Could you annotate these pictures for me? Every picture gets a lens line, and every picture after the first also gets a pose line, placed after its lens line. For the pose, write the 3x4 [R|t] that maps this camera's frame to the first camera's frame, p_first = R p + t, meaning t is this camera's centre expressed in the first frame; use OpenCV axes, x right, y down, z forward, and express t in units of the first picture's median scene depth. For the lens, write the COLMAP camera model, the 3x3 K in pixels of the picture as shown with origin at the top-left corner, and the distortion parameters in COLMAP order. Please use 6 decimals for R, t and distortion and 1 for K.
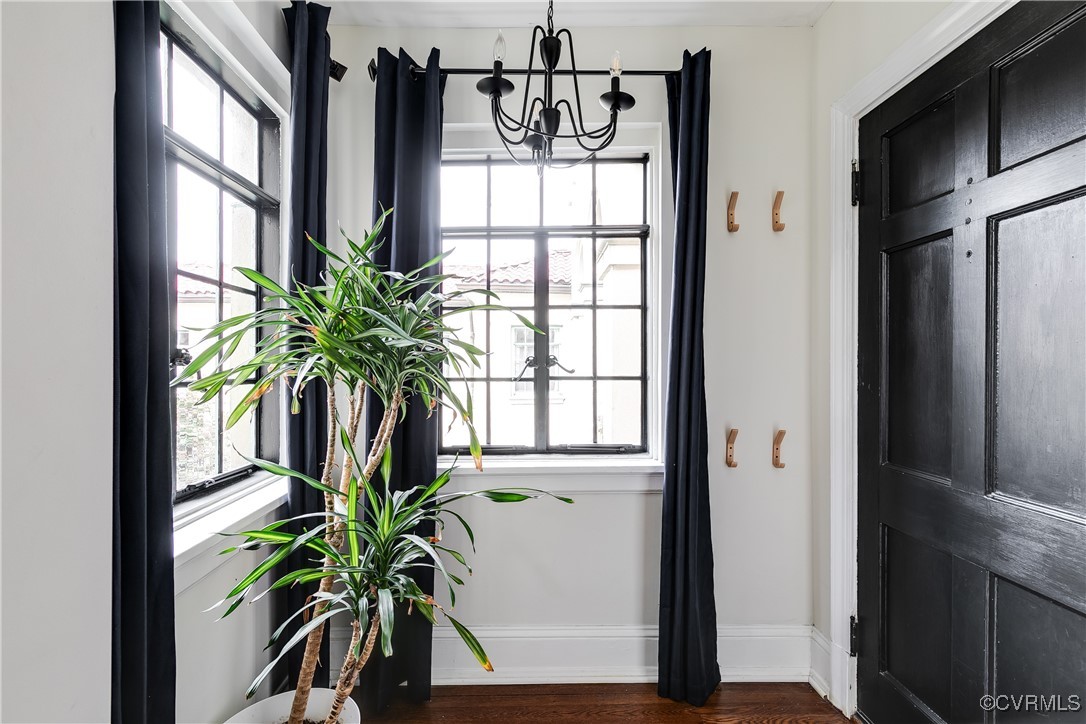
lens RADIAL K [[504.9, 0, 543.0], [0, 504.9, 362.0], [0, 0, 1]] dist [0.003568, -0.000178]
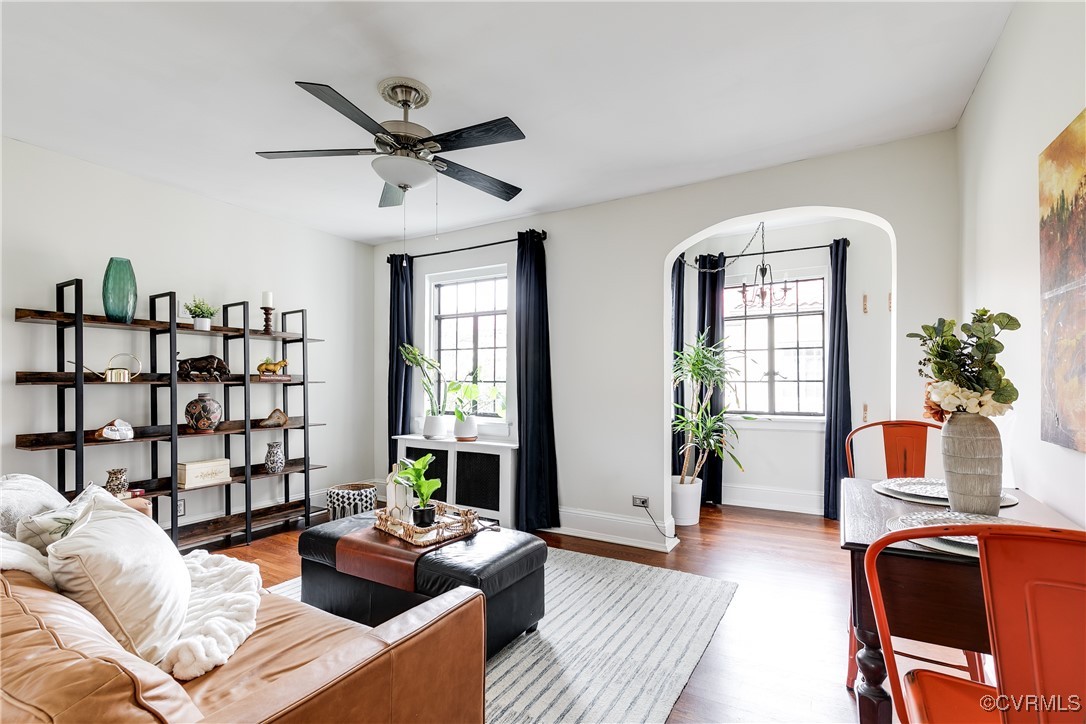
lens RADIAL K [[495.3, 0, 549.1], [0, 495.3, 373.0], [0, 0, 1]] dist [0.001727, -0.000816]
pose [[0.865430, -0.004872, -0.501006, 0.302348], [0.005766, 0.999983, 0.000235, -0.012527], [0.500997, -0.003092, 0.865444, -1.717782]]
